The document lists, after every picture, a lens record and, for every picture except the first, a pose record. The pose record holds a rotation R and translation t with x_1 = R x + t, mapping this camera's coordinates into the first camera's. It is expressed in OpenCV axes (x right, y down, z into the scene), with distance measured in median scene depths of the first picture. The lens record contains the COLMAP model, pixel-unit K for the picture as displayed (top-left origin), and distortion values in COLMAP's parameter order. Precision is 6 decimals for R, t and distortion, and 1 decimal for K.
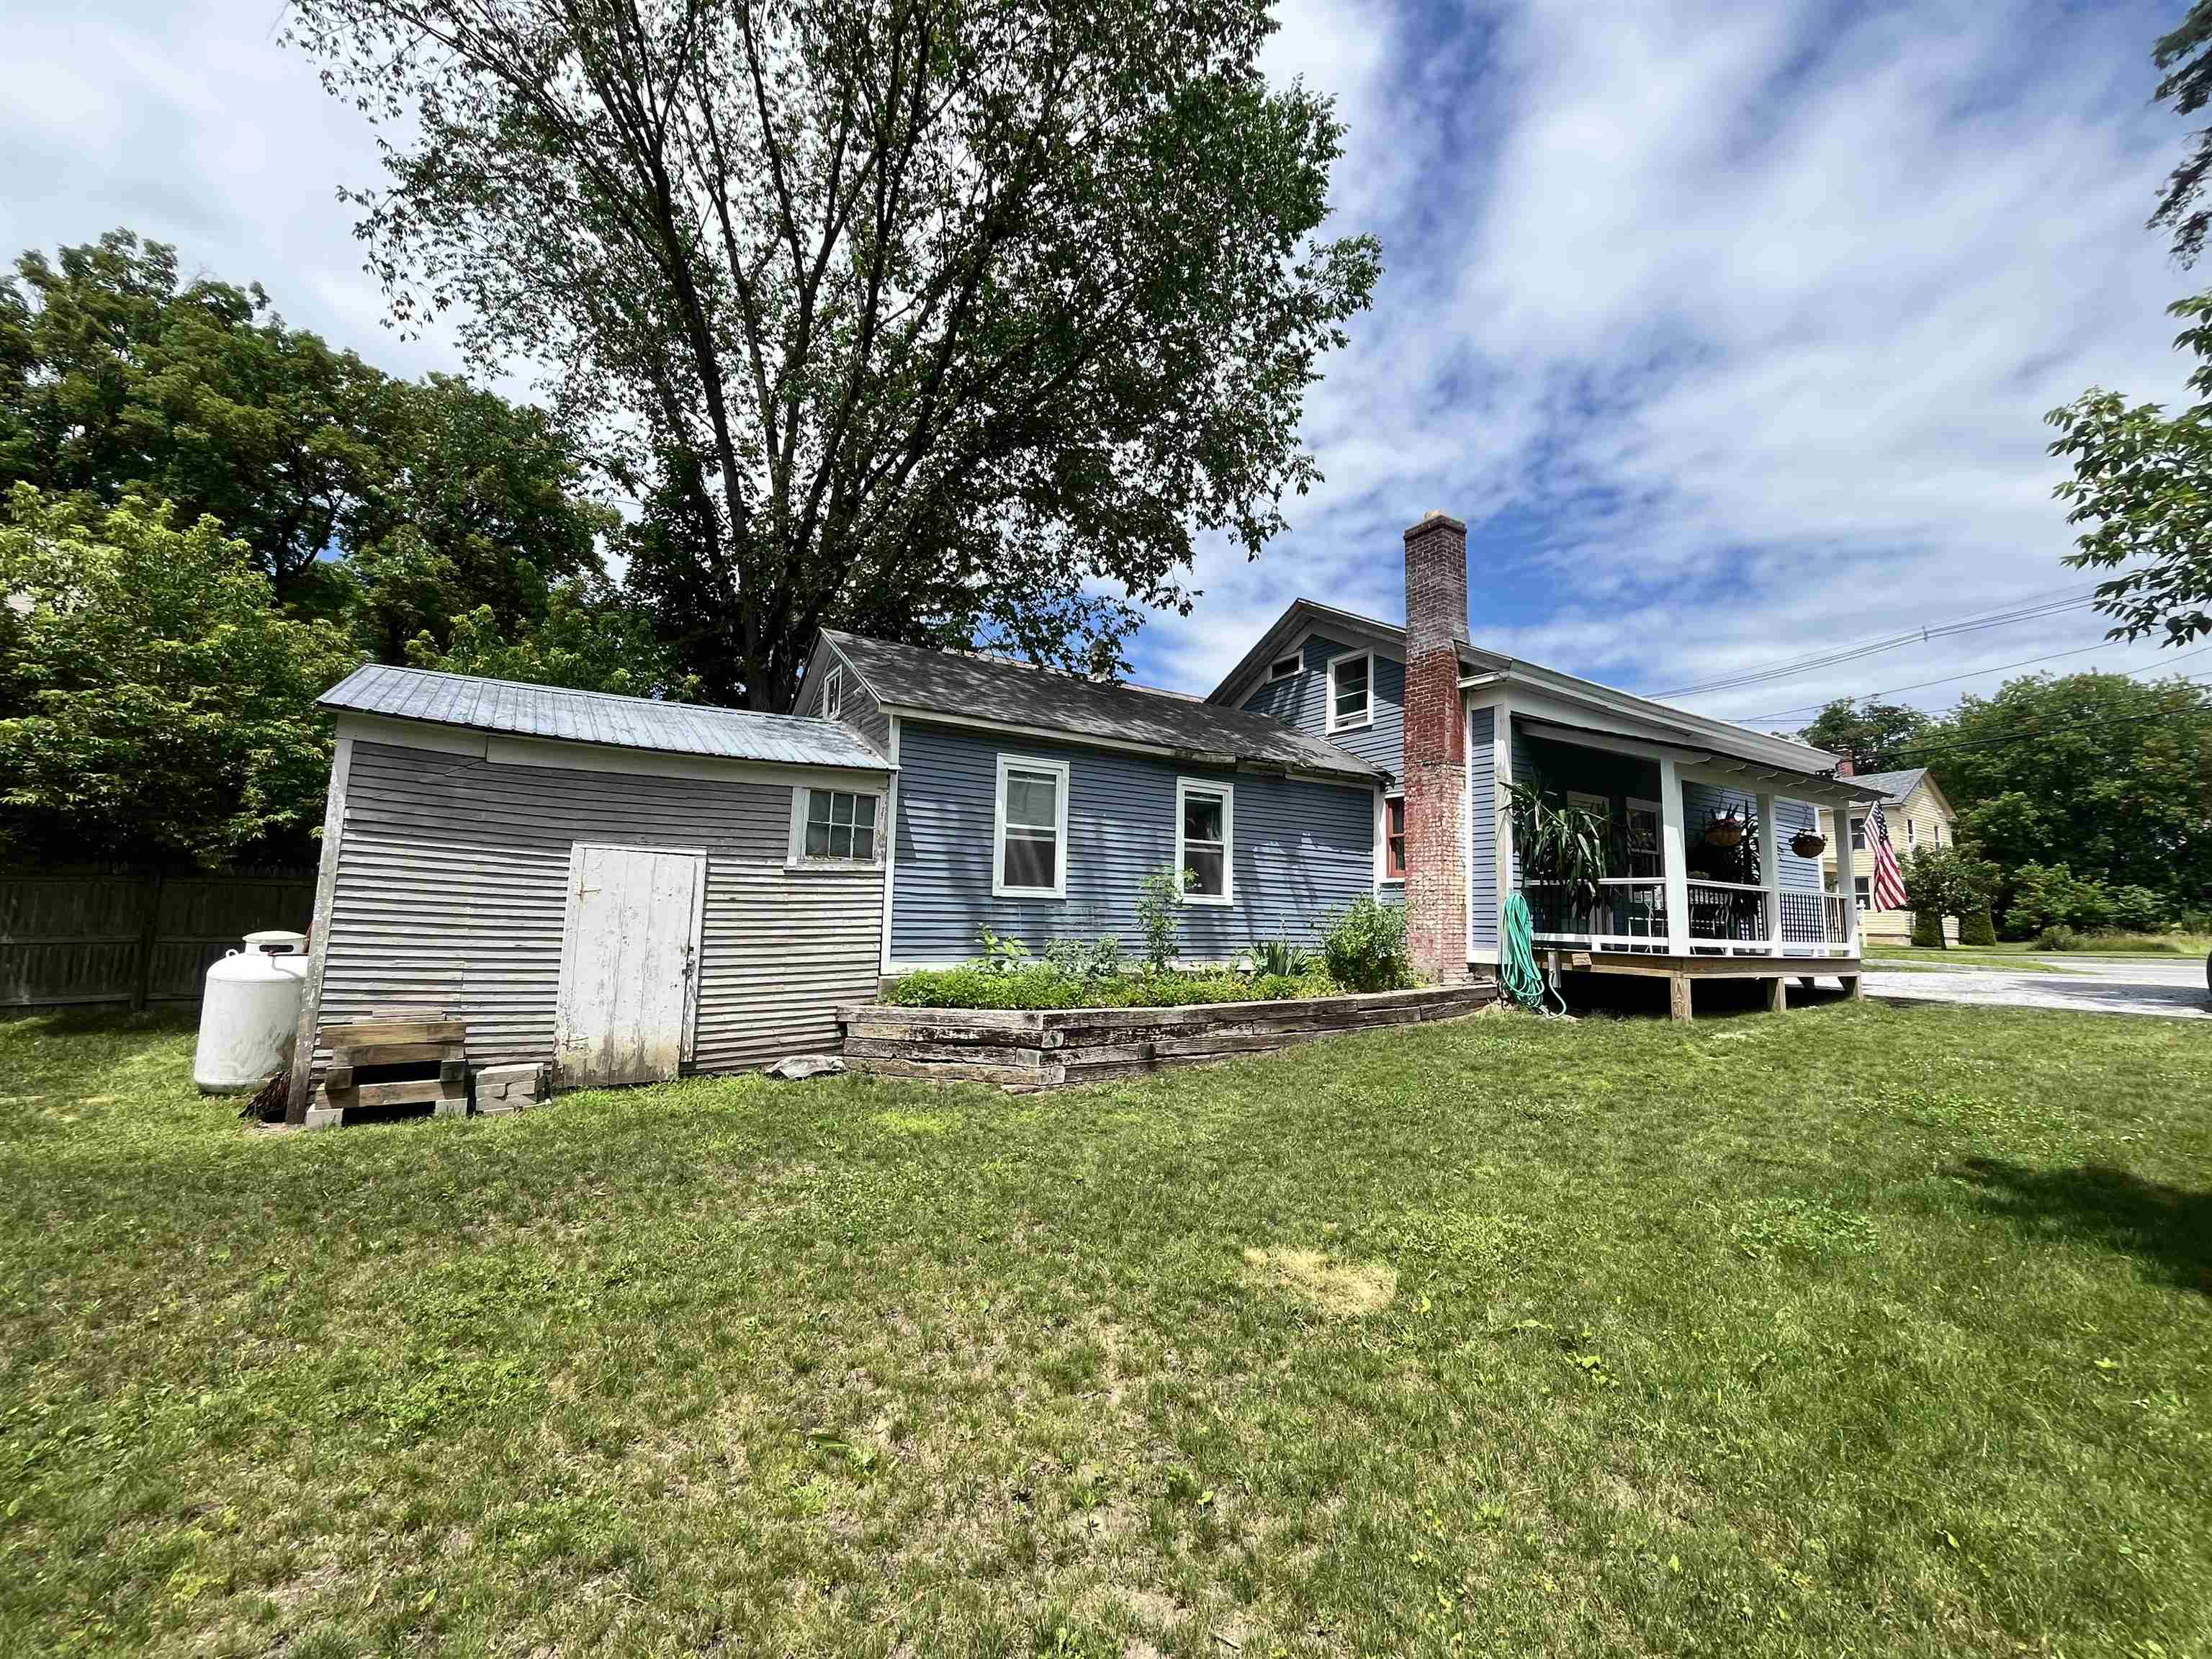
lens RADIAL K [[894.9, 0, 1102.7], [0, 894.9, 826.6], [0, 0, 1]] dist [-0.004726, 0.000264]
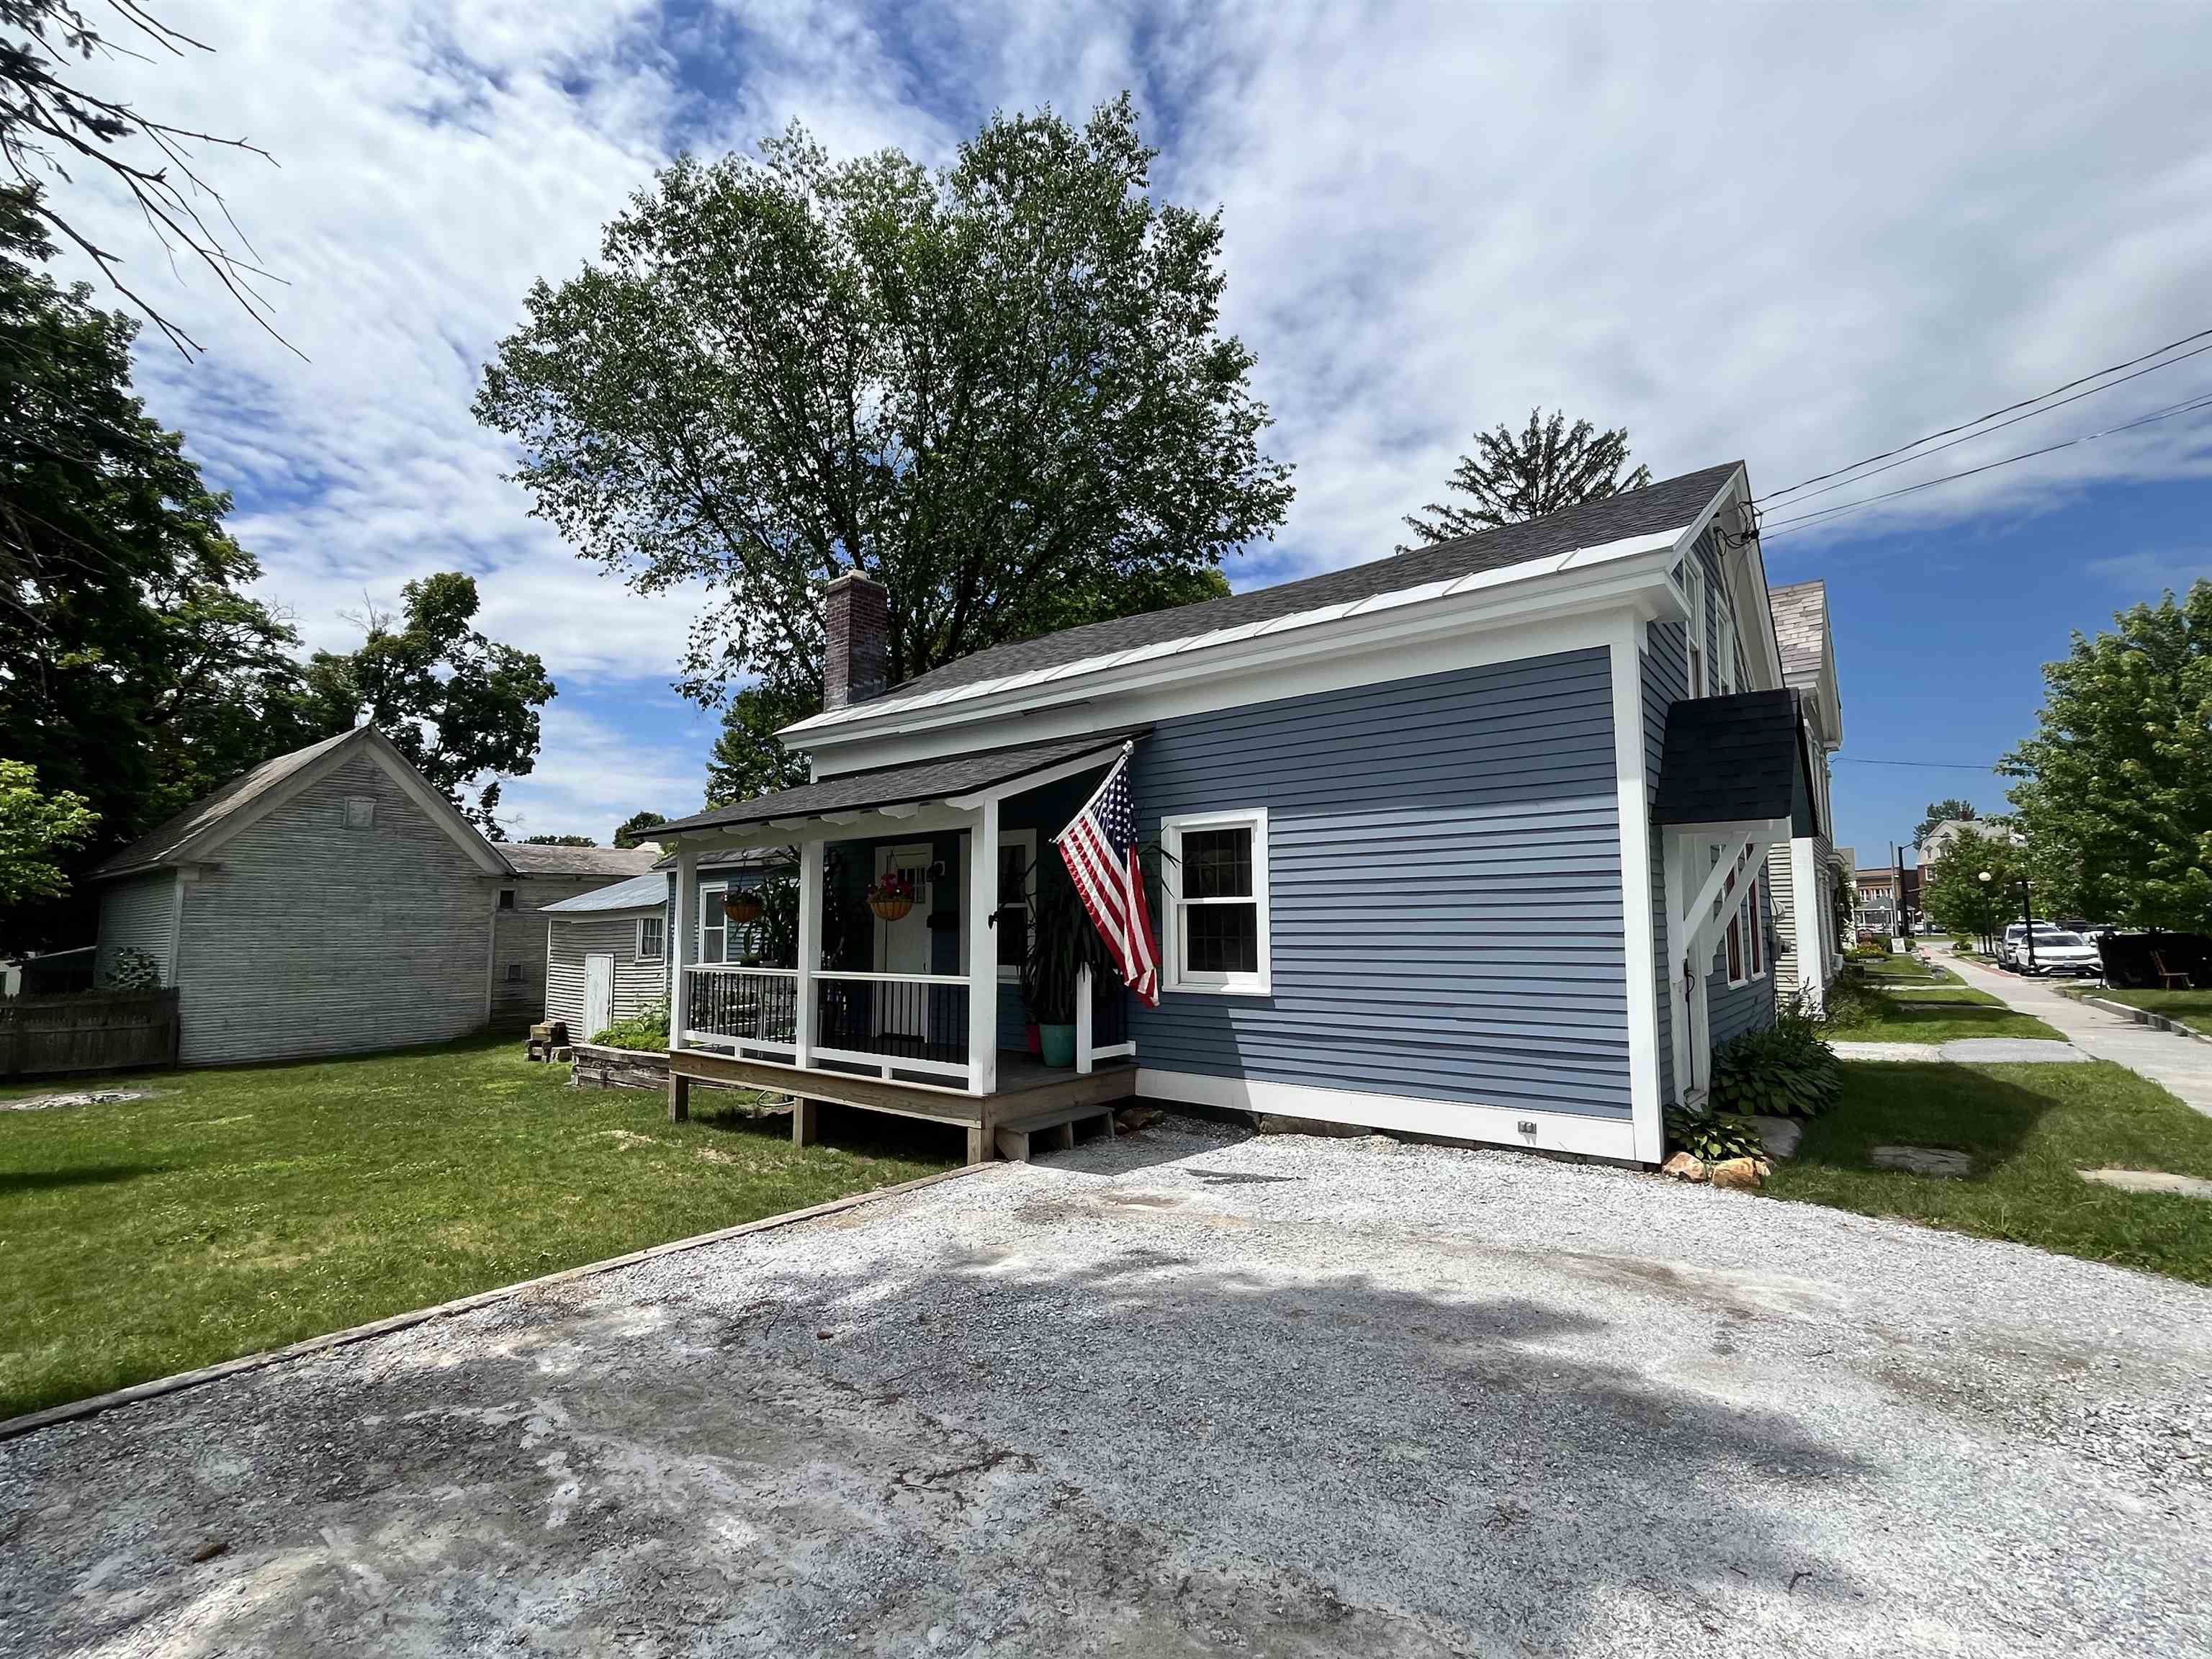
lens RADIAL K [[1018.6, 0, 1106.0], [0, 1018.6, 829.5], [0, 0, 1]] dist [-0.003755, 0.000508]
pose [[0.310106, -0.115309, -0.943683, 1.954975], [0.119698, 0.989454, -0.081568, 0.060531], [0.943136, -0.087662, 0.320638, 1.188148]]
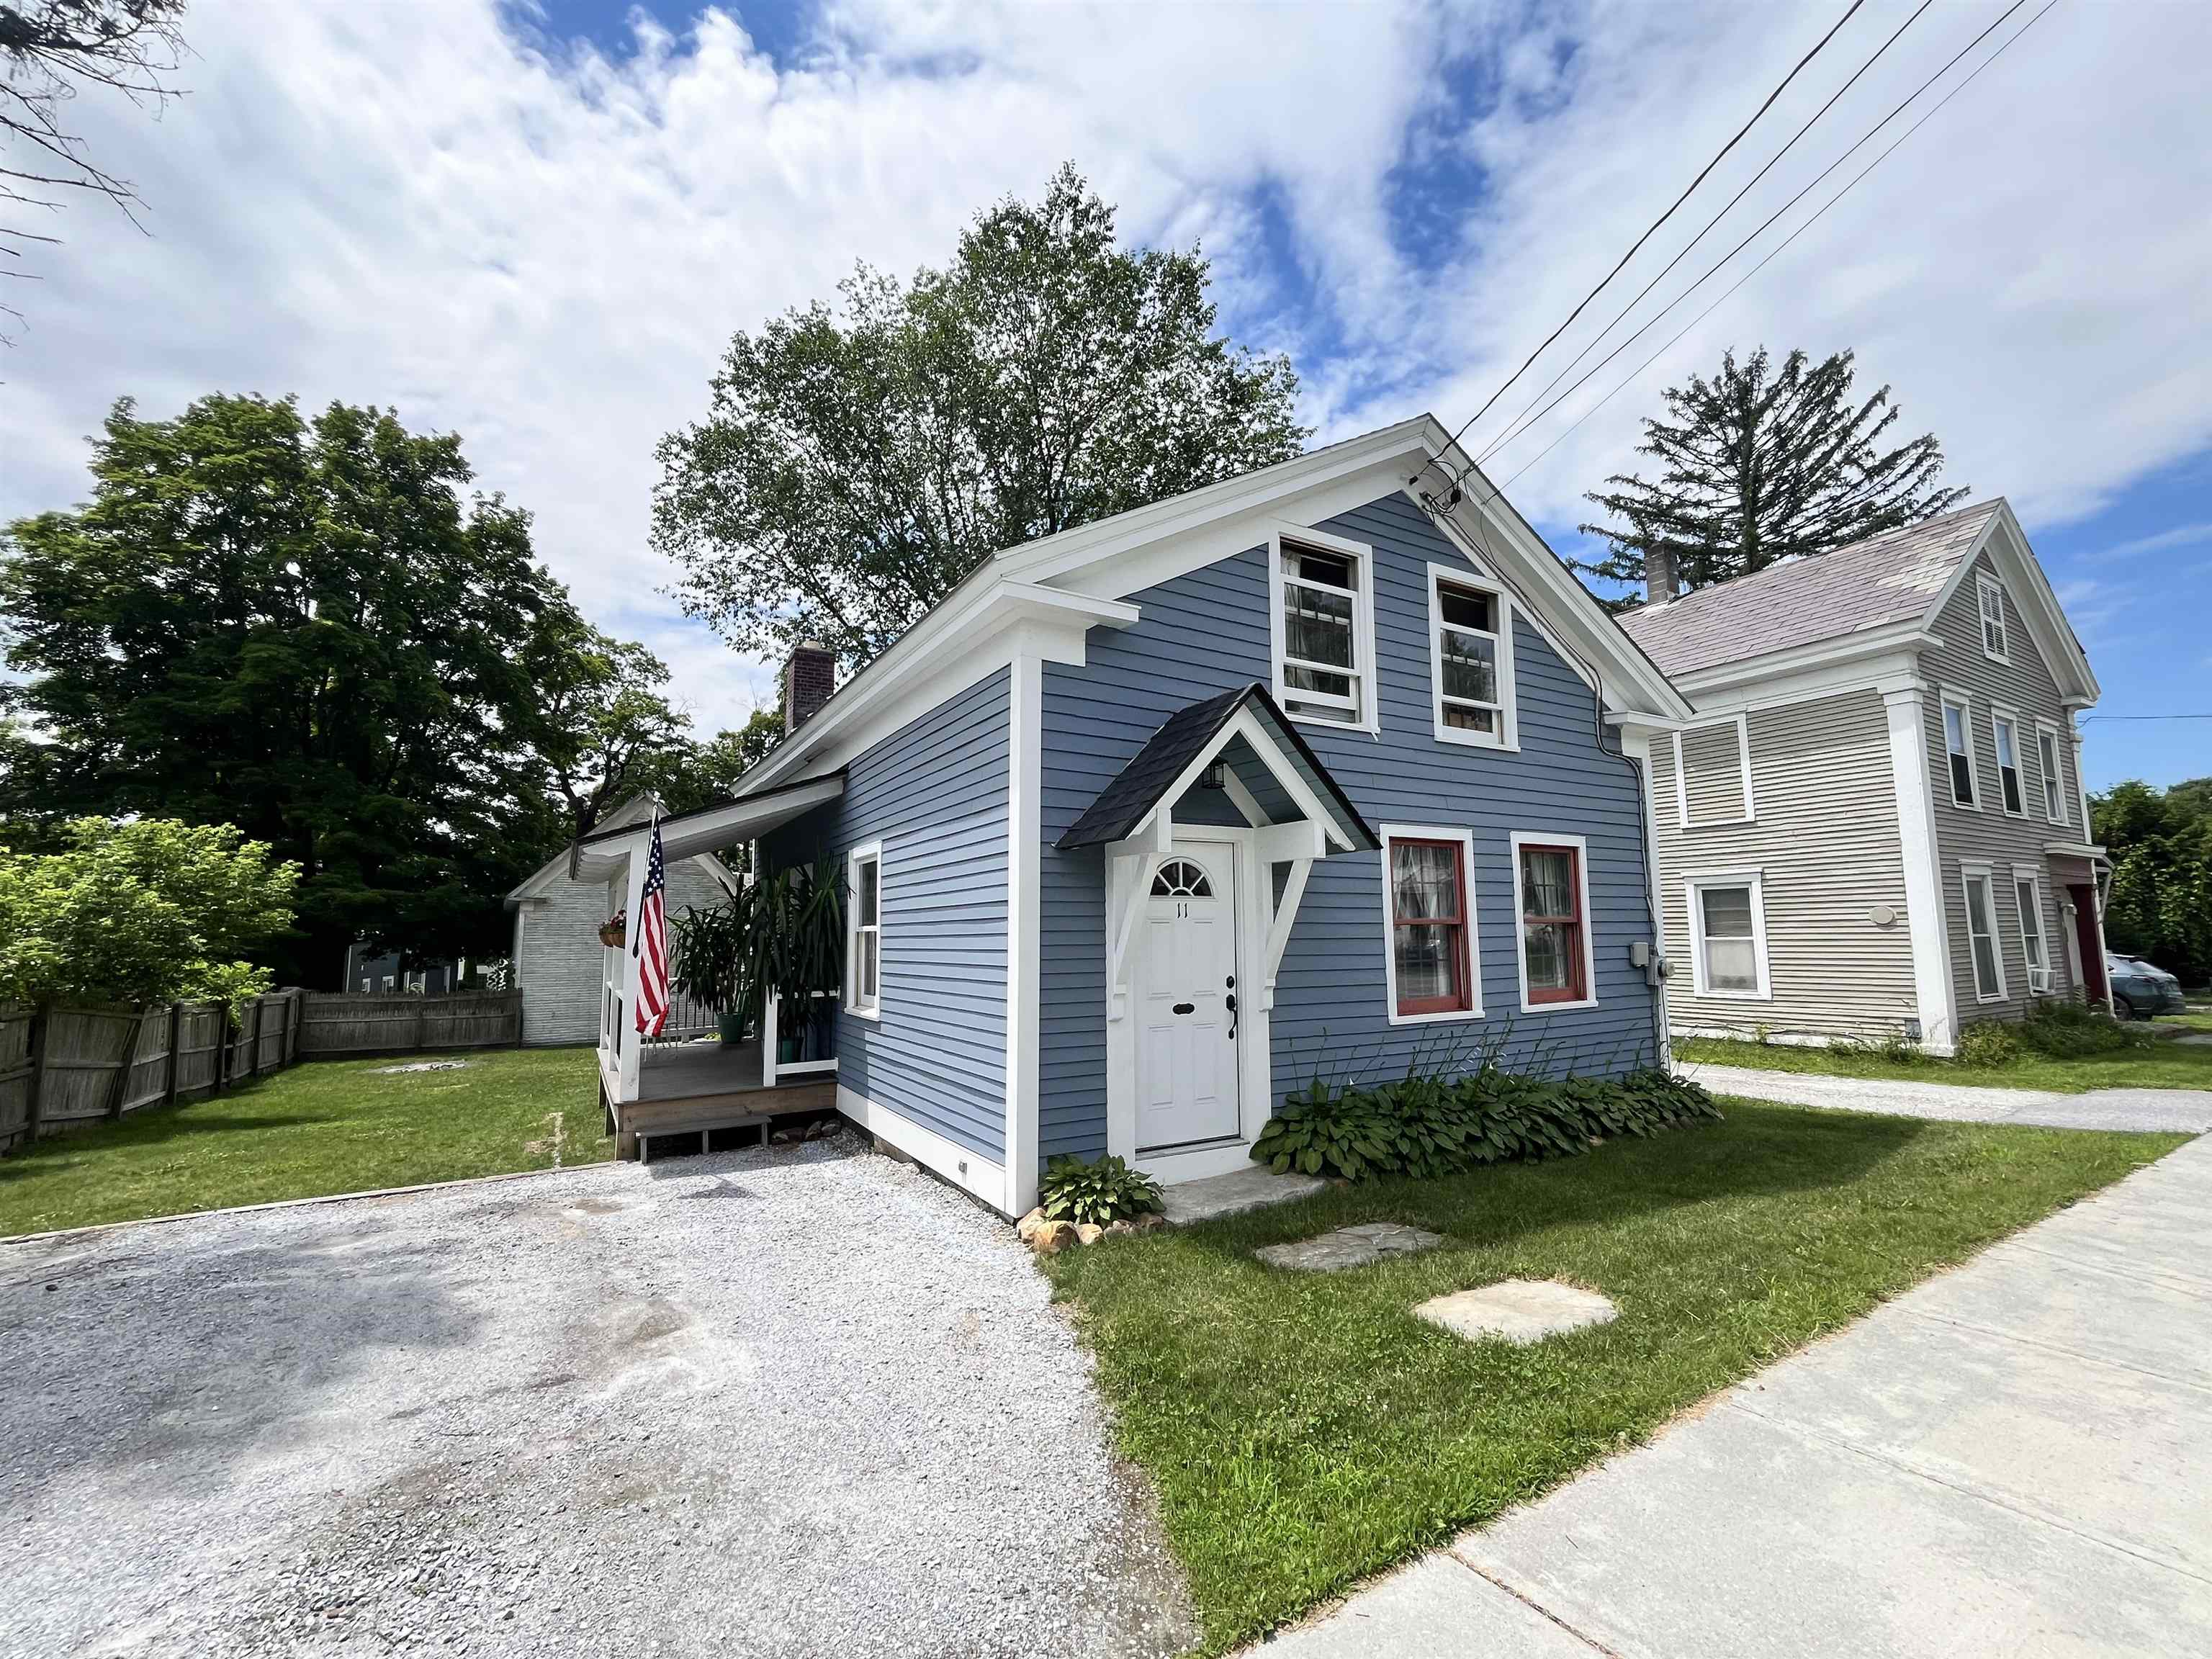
lens RADIAL K [[943.2, 0, 1099.1], [0, 943.2, 828.8], [0, 0, 1]] dist [-0.005863, -0.000147]
pose [[-0.041487, -0.135179, -0.989952, 2.008382], [0.125544, 0.982247, -0.139388, 0.121323], [0.991220, -0.130065, -0.023779, 1.829816]]
